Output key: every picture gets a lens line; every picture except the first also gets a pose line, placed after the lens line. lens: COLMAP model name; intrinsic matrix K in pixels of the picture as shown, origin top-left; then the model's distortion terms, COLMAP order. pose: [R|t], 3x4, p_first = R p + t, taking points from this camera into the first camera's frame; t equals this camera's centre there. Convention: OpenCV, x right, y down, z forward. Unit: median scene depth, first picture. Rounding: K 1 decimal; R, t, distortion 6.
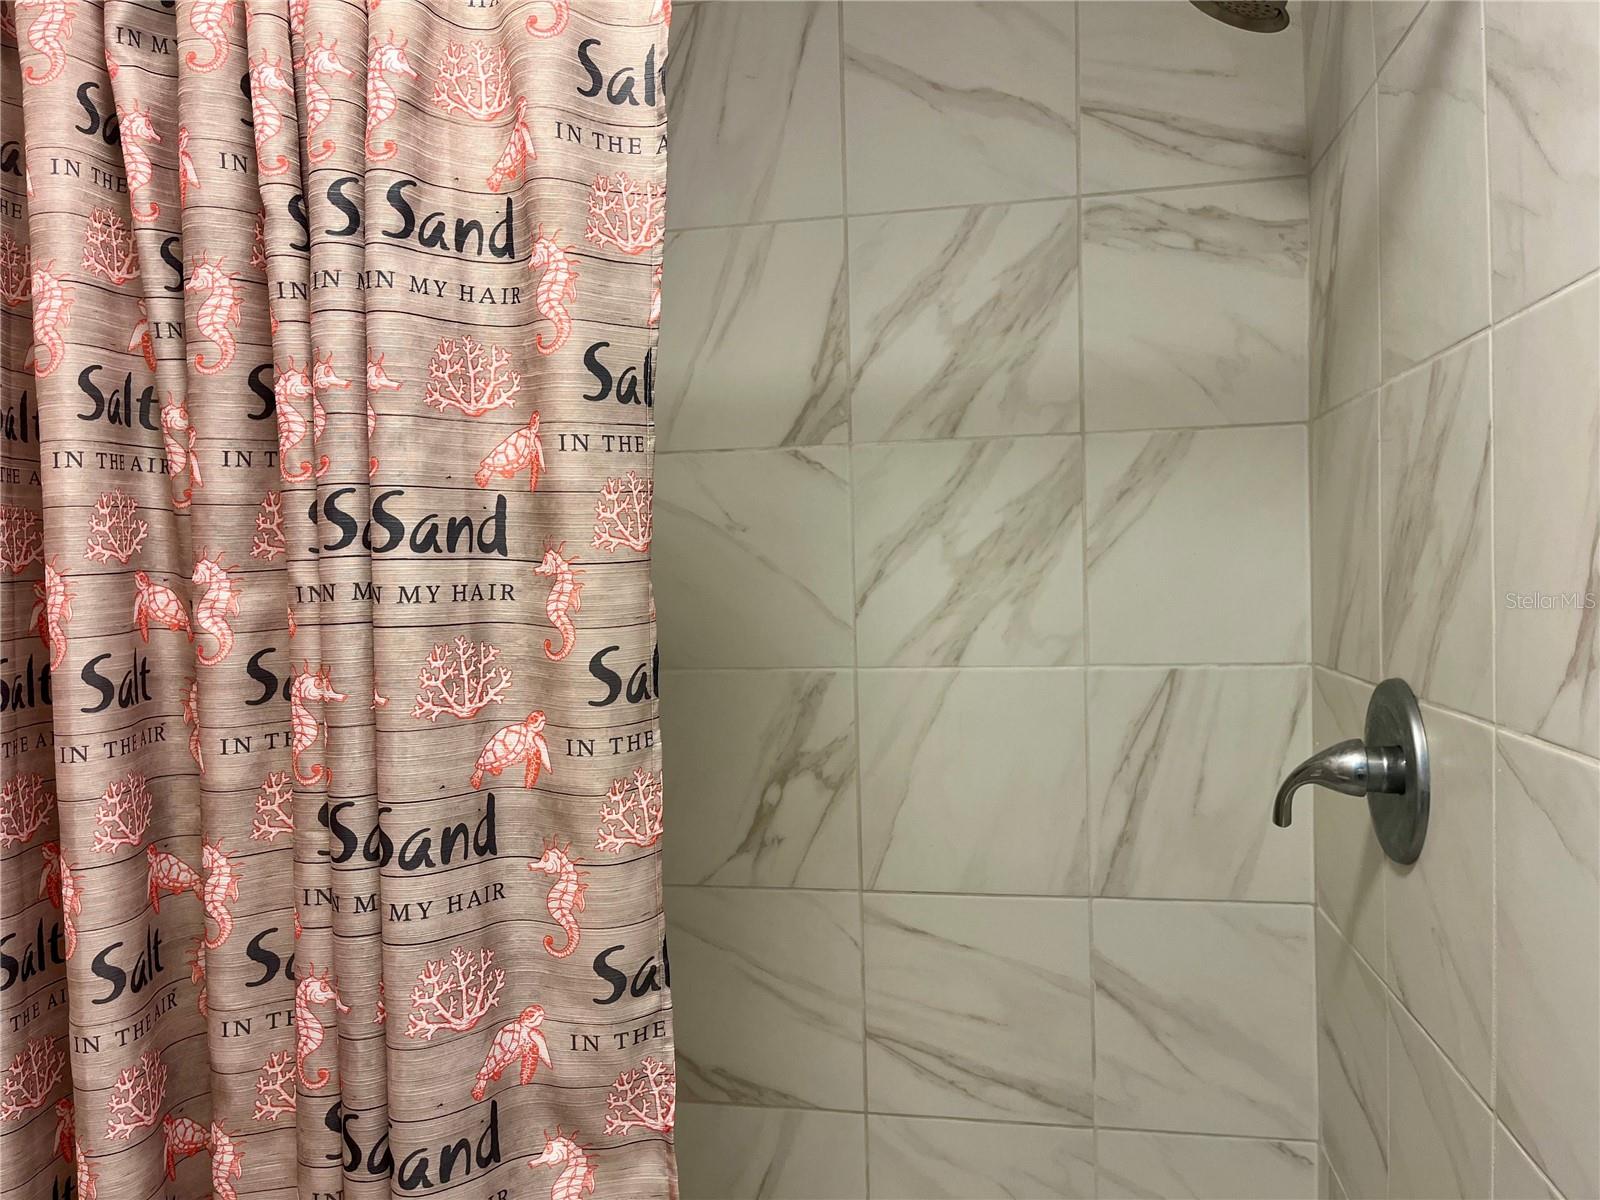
lens RADIAL K [[1209.7, 0, 791.0], [0, 1209.7, 592.0], [0, 0, 1]] dist [0.067294, -0.095549]
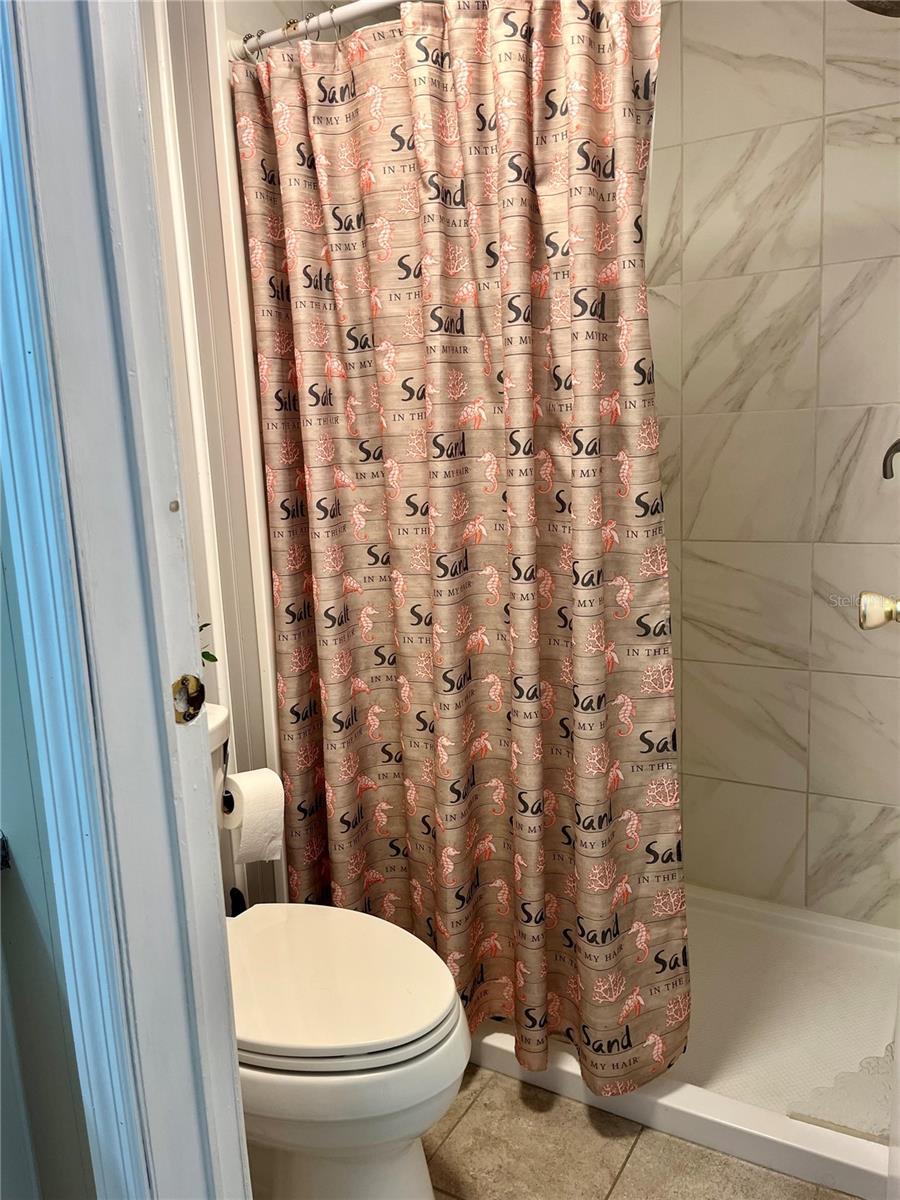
lens RADIAL K [[907.3, 0, 435.7], [0, 907.3, 572.3], [0, 0, 1]] dist [0.067294, -0.095549]
pose [[0.939286, 0.036983, -0.341137, 0.187345], [0.014782, 0.988891, 0.147908, 0.091280], [0.342817, -0.143971, 0.928304, -0.410519]]
